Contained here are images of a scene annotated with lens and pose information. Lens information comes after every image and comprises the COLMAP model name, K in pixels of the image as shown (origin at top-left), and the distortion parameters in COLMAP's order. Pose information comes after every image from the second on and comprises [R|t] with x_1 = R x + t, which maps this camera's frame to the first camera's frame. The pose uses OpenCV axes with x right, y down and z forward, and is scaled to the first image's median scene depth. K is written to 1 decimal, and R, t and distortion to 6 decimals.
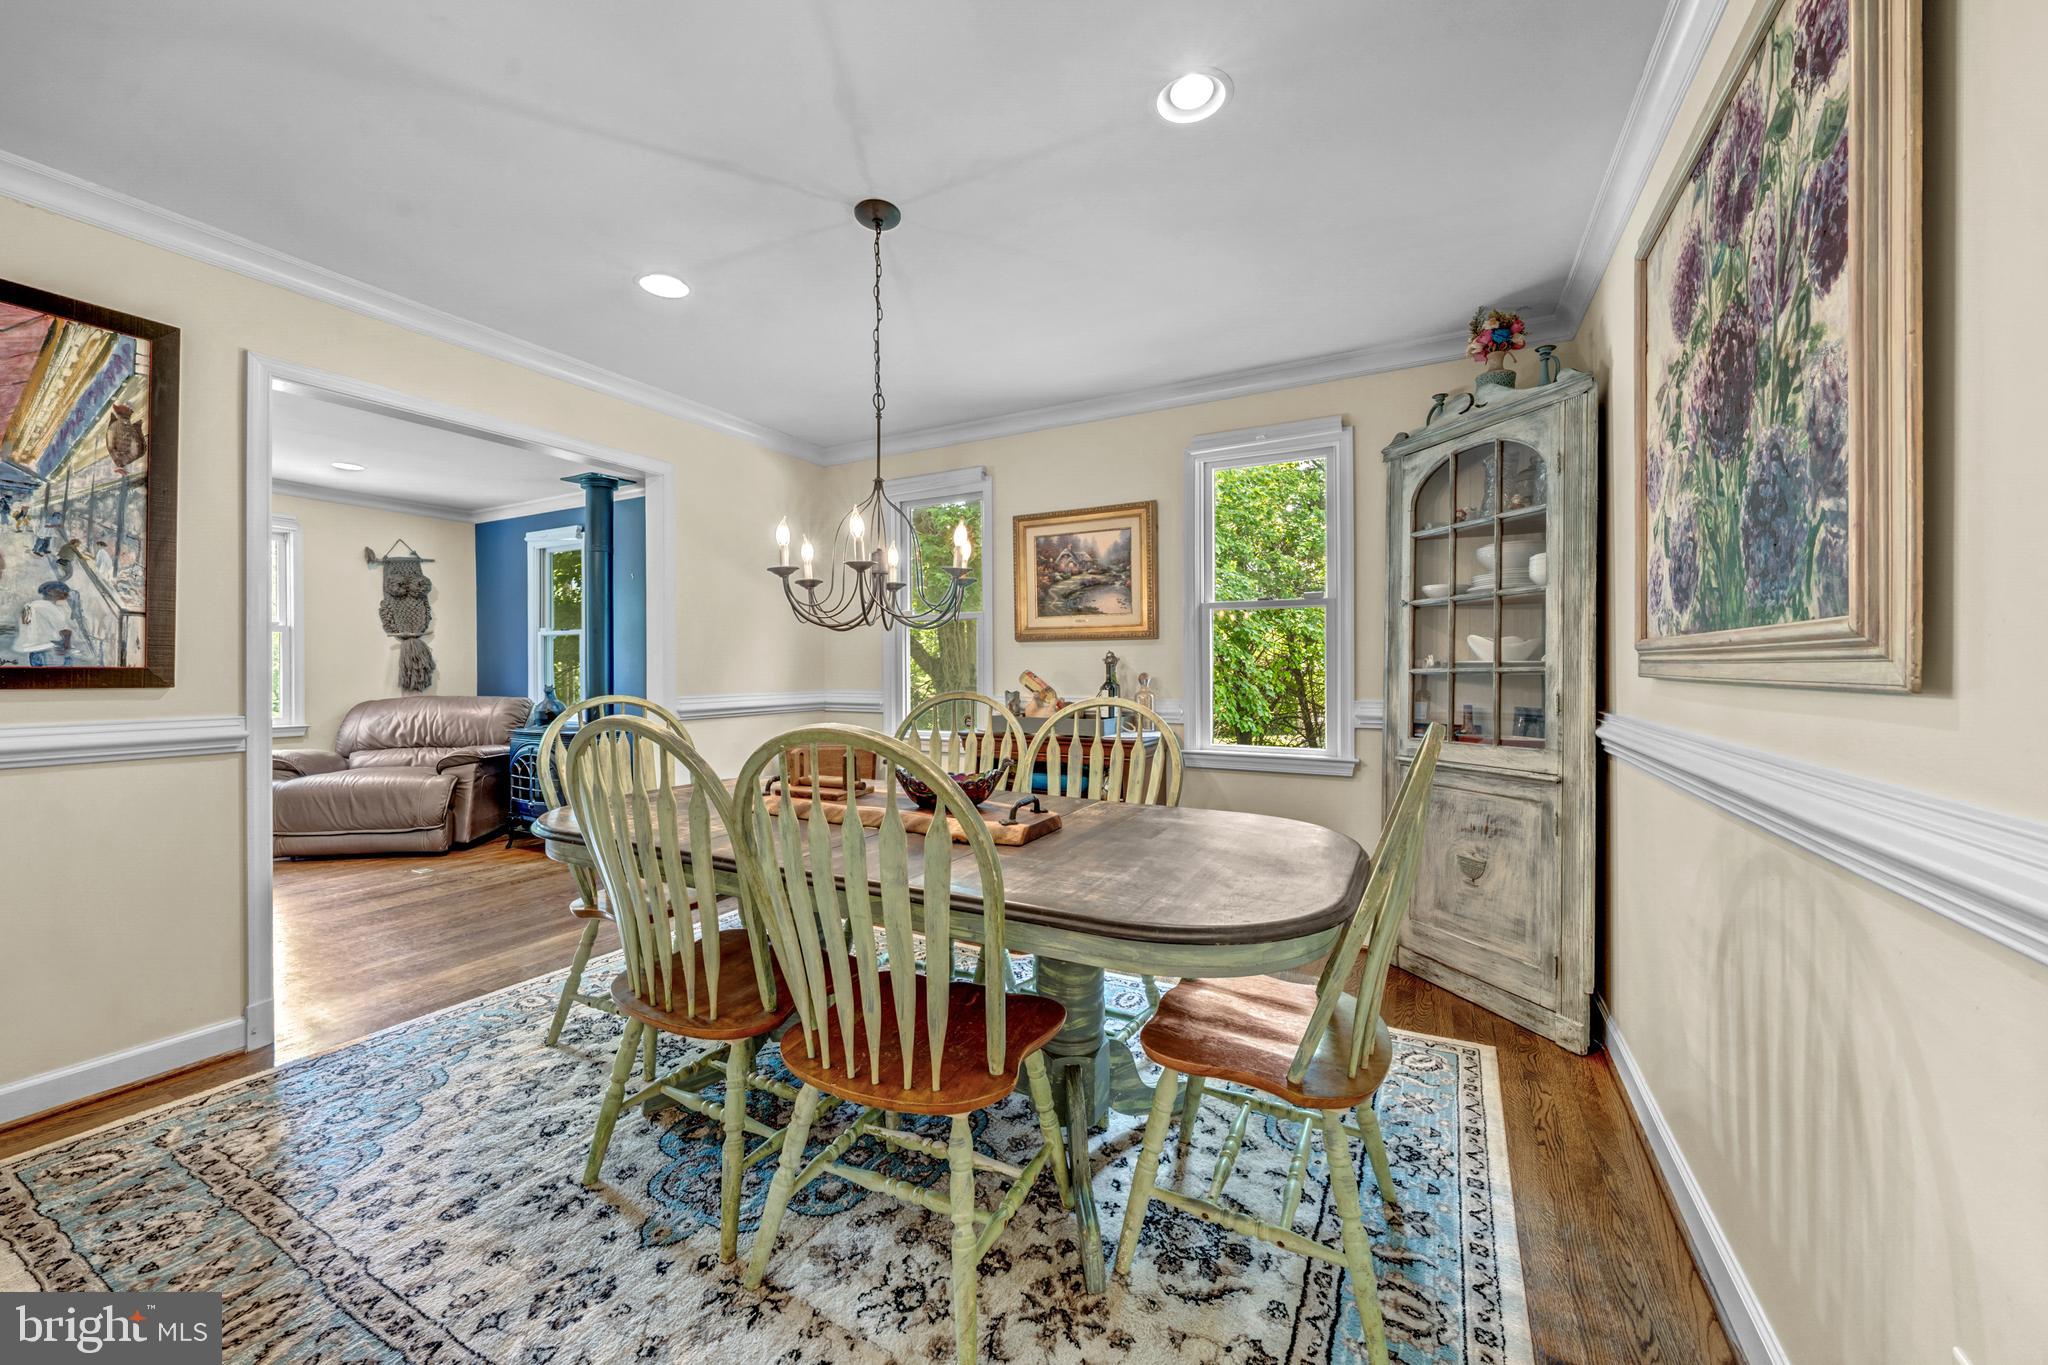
lens RADIAL K [[788.5, 0, 1030.6], [0, 788.5, 672.5], [0, 0, 1]] dist [0.000596, 0.000028]
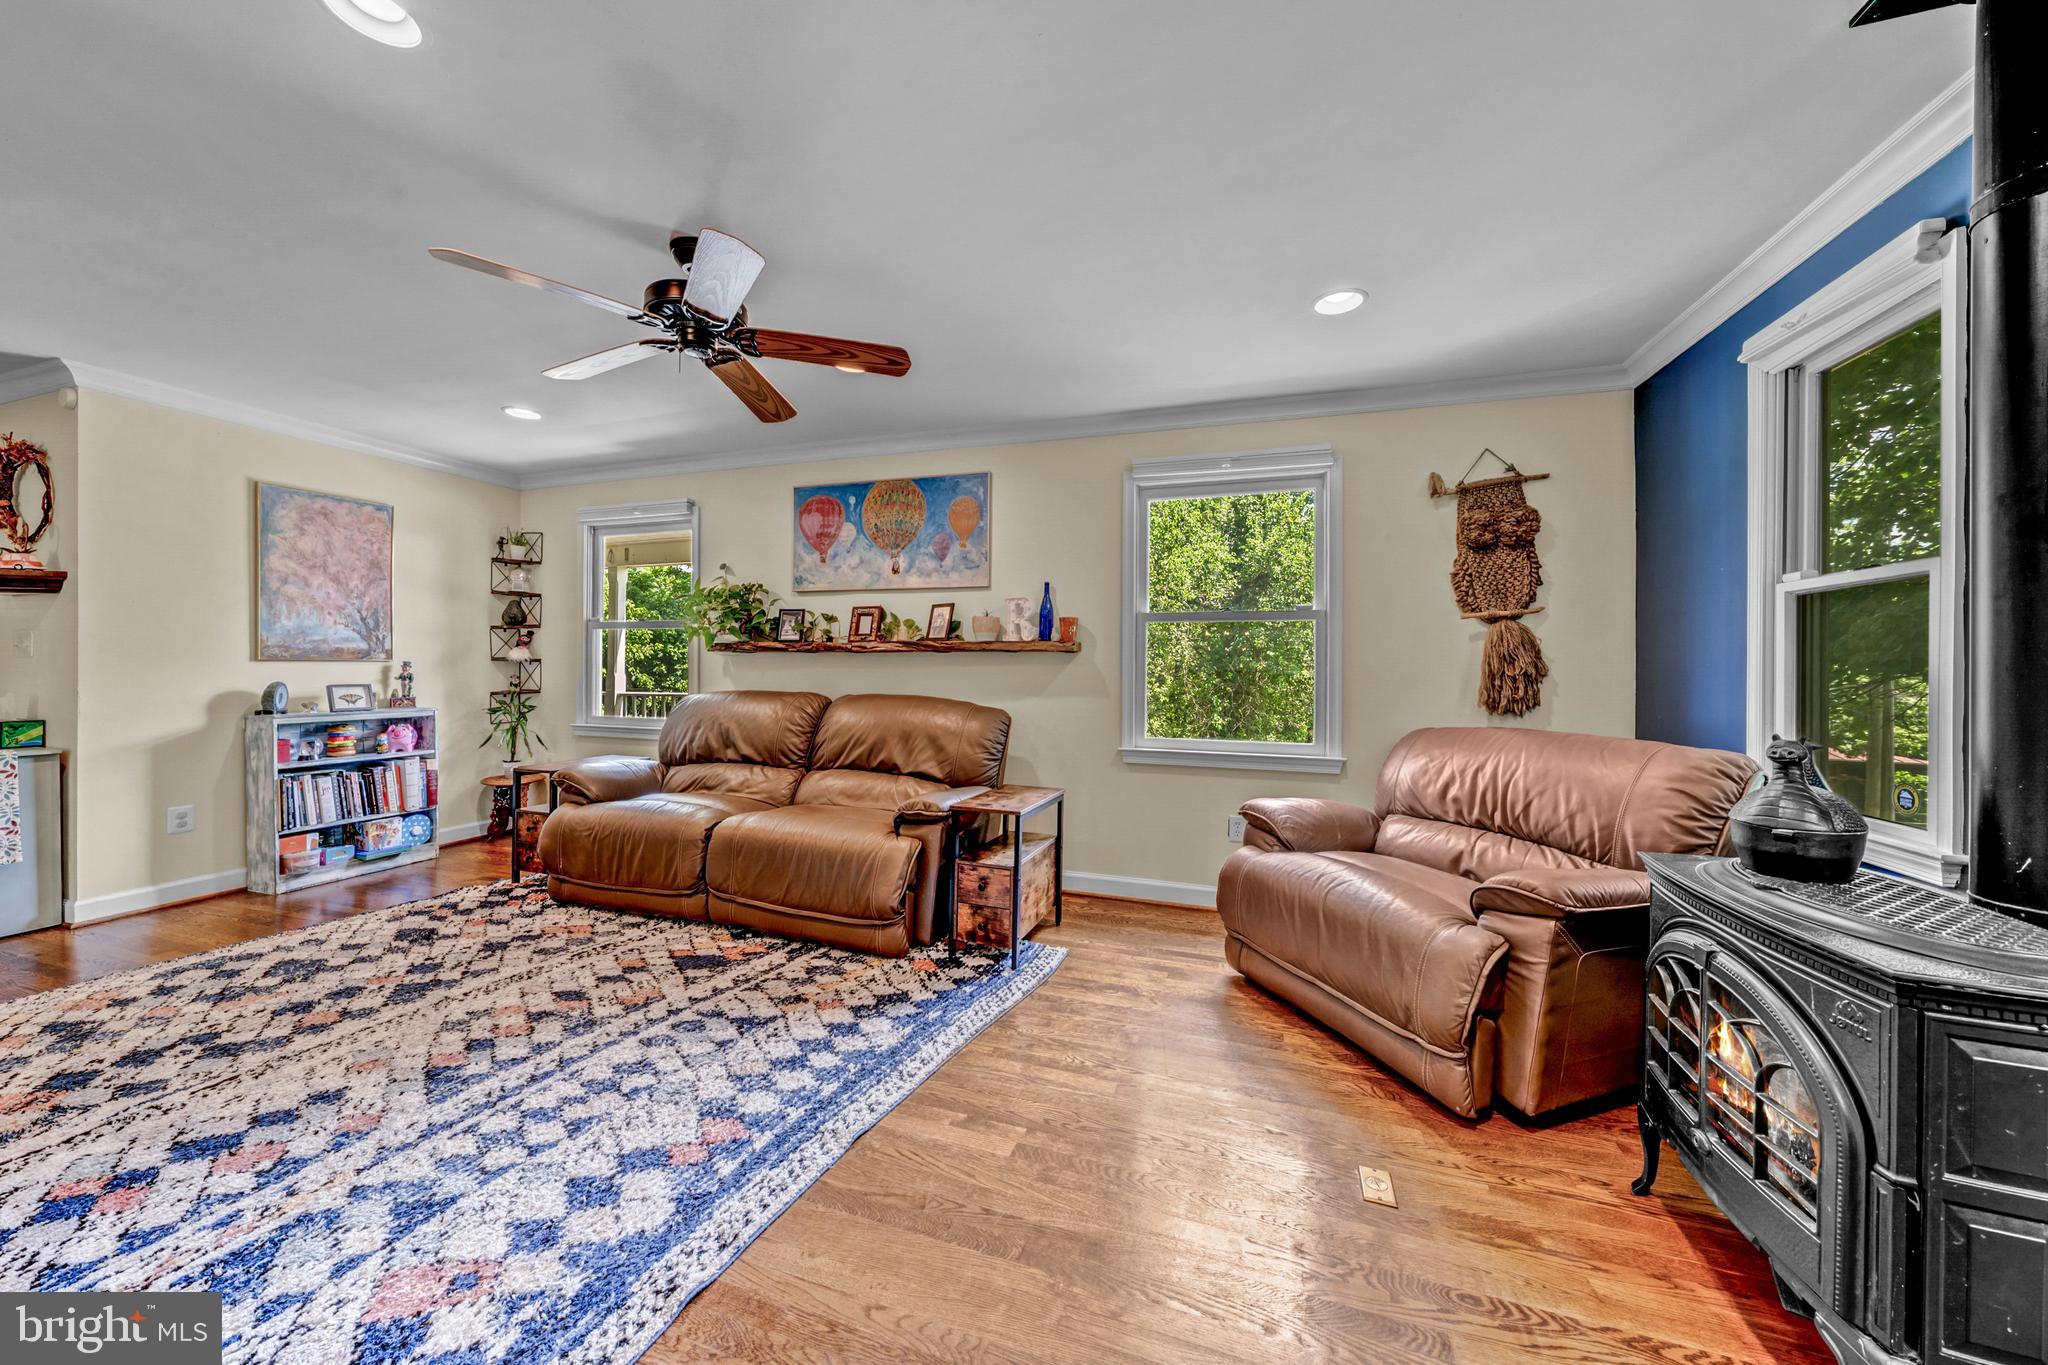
lens RADIAL K [[710.2, 0, 1024.7], [0, 710.2, 668.2], [0, 0, 1]] dist [0.000563, 0.000187]
pose [[0.157340, 0.002324, -0.987542, -0.511512], [-0.014385, 0.999897, 0.000062, -0.006864], [0.987440, 0.014196, 0.157357, 0.879175]]
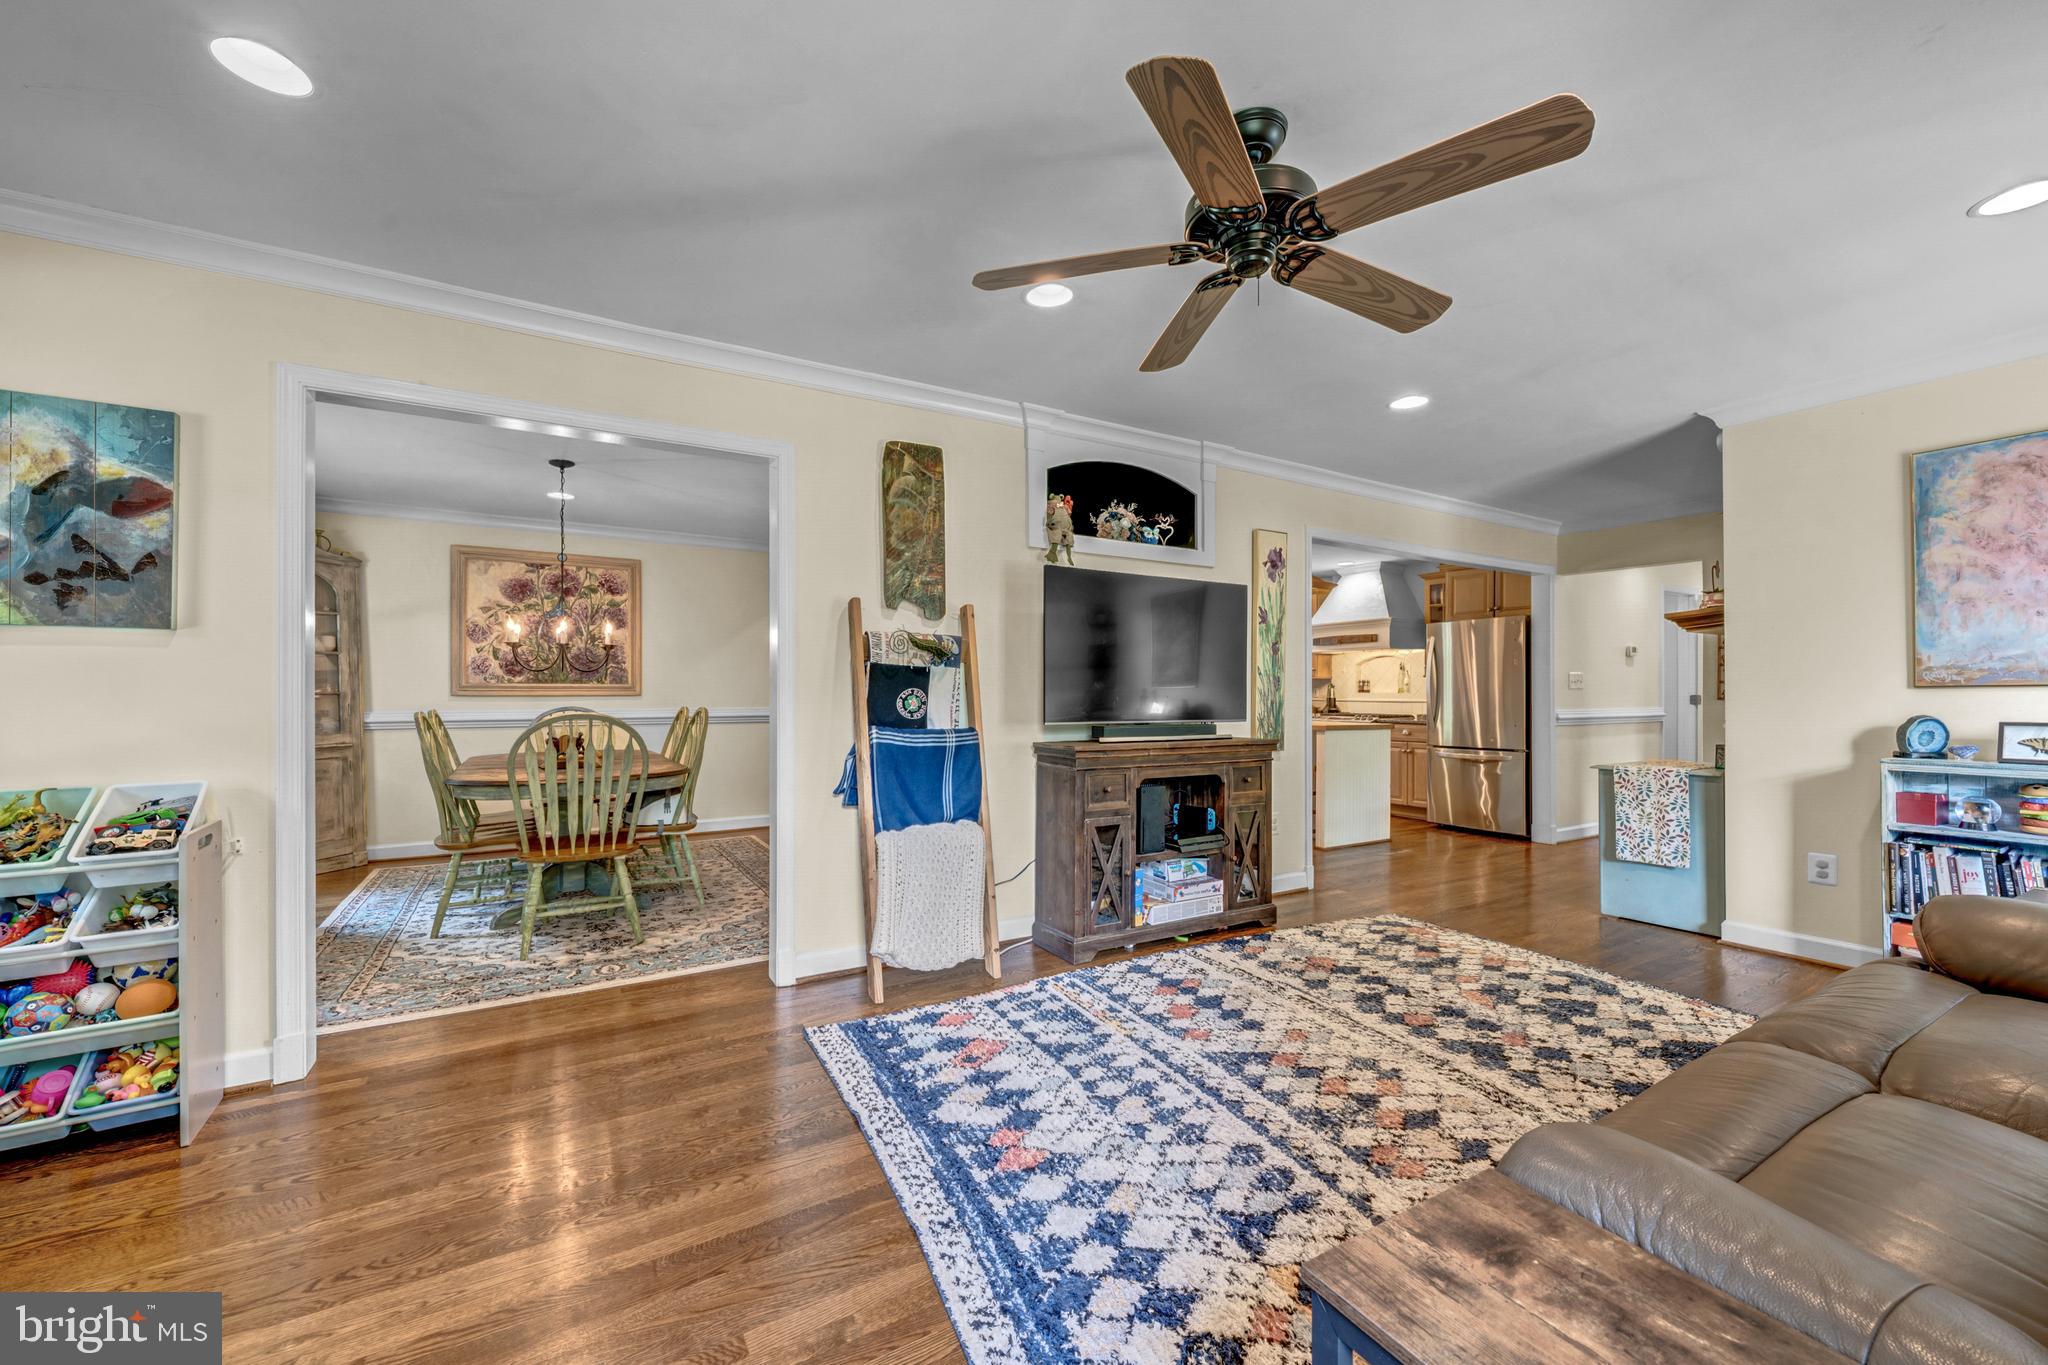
lens RADIAL K [[788.5, 0, 1010.7], [0, 788.5, 696.9], [0, 0, 1]] dist [0.000596, 0.000028]
pose [[-0.848884, -0.001543, 0.528577, -1.258227], [0.004432, 0.999940, 0.010035, -0.004820], [-0.528561, 0.010861, -0.848826, 1.190752]]
